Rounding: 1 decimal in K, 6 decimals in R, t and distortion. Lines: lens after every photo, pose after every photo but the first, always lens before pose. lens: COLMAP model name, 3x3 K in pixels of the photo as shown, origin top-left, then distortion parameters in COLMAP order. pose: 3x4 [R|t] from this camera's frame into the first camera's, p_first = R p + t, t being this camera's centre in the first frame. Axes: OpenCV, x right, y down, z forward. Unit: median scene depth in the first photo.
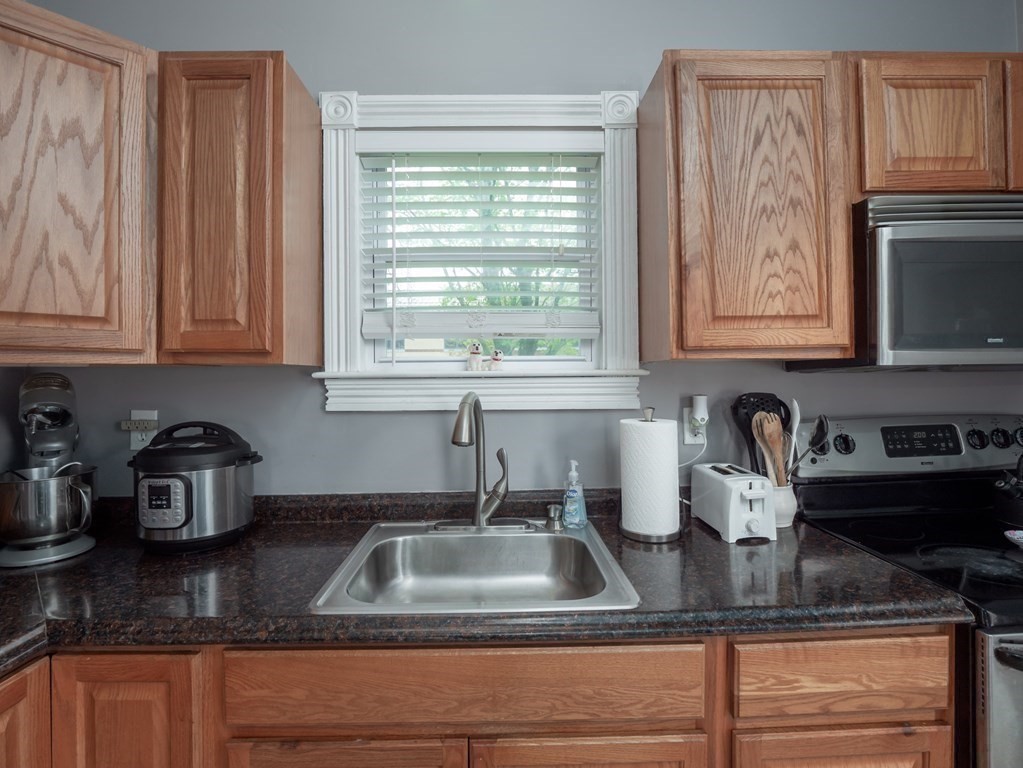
lens RADIAL K [[503.6, 0, 506.4], [0, 503.6, 378.1], [0, 0, 1]] dist [-0.010838, -0.001272]
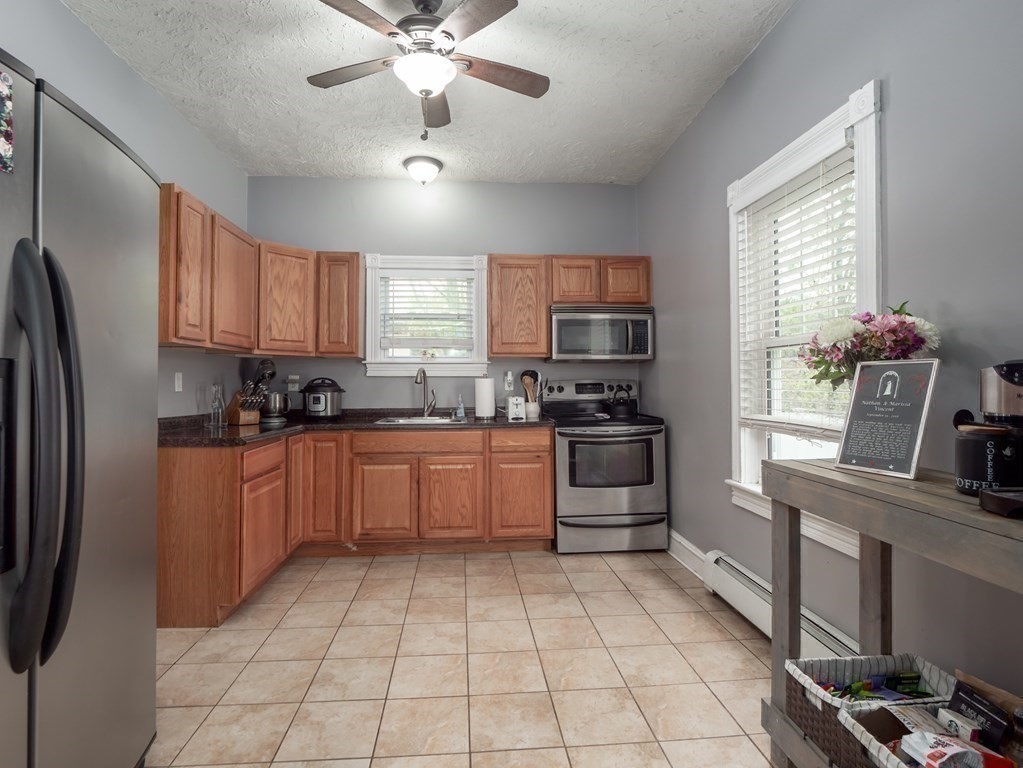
lens RADIAL K [[533.0, 0, 510.2], [0, 533.0, 370.5], [0, 0, 1]] dist [0.000083, -0.000593]
pose [[0.997668, 0.008268, 0.067757, 0.243257], [-0.006207, 0.999513, -0.030569, 0.143642], [-0.067976, 0.030077, 0.997233, -2.217437]]
